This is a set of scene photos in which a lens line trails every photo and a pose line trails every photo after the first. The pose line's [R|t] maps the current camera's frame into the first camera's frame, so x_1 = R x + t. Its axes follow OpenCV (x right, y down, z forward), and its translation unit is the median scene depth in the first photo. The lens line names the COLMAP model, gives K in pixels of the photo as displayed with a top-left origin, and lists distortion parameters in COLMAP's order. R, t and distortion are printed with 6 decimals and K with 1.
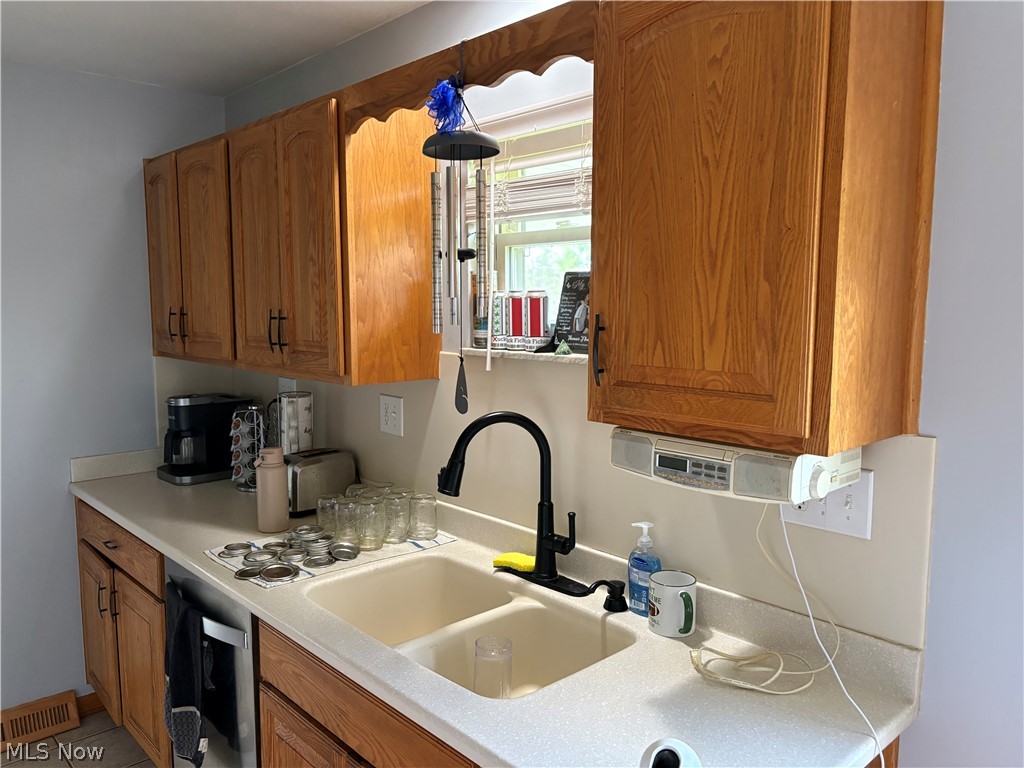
lens RADIAL K [[784.0, 0, 515.2], [0, 784.0, 377.5], [0, 0, 1]] dist [0.053425, -0.069898]
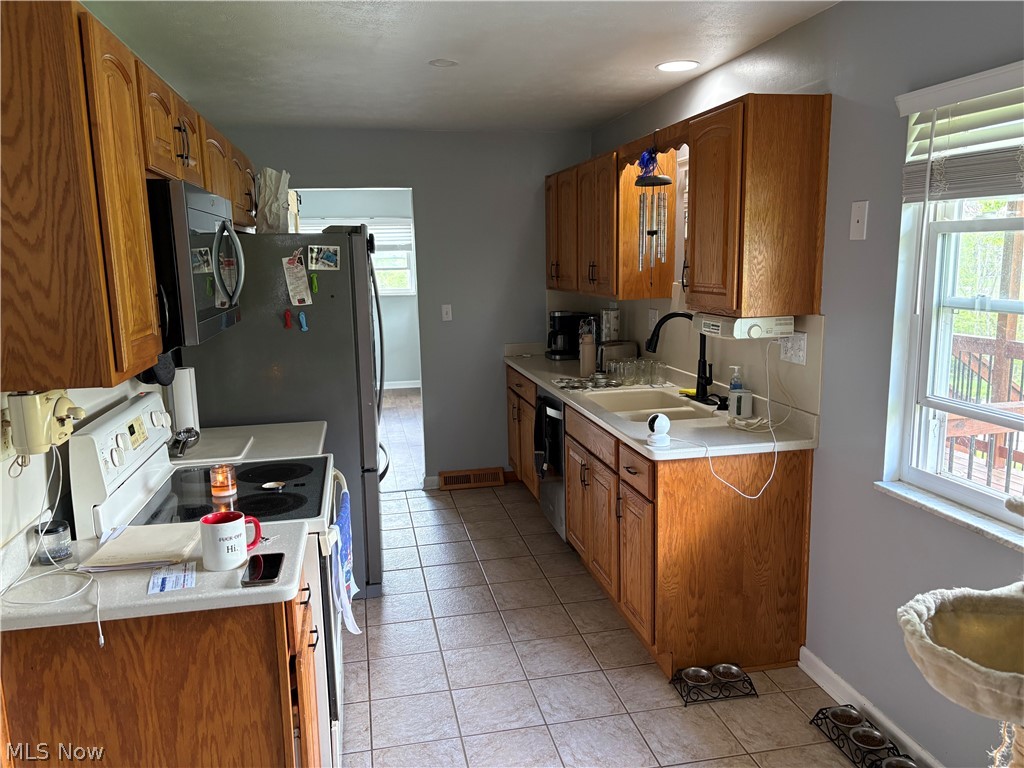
lens RADIAL K [[784.0, 0, 515.2], [0, 784.0, 377.5], [0, 0, 1]] dist [0.053425, -0.069898]
pose [[0.858886, 0.058168, -0.508852, 0.562686], [-0.026347, 0.997232, 0.069524, 0.072400], [0.511488, -0.046306, 0.858042, -0.799816]]
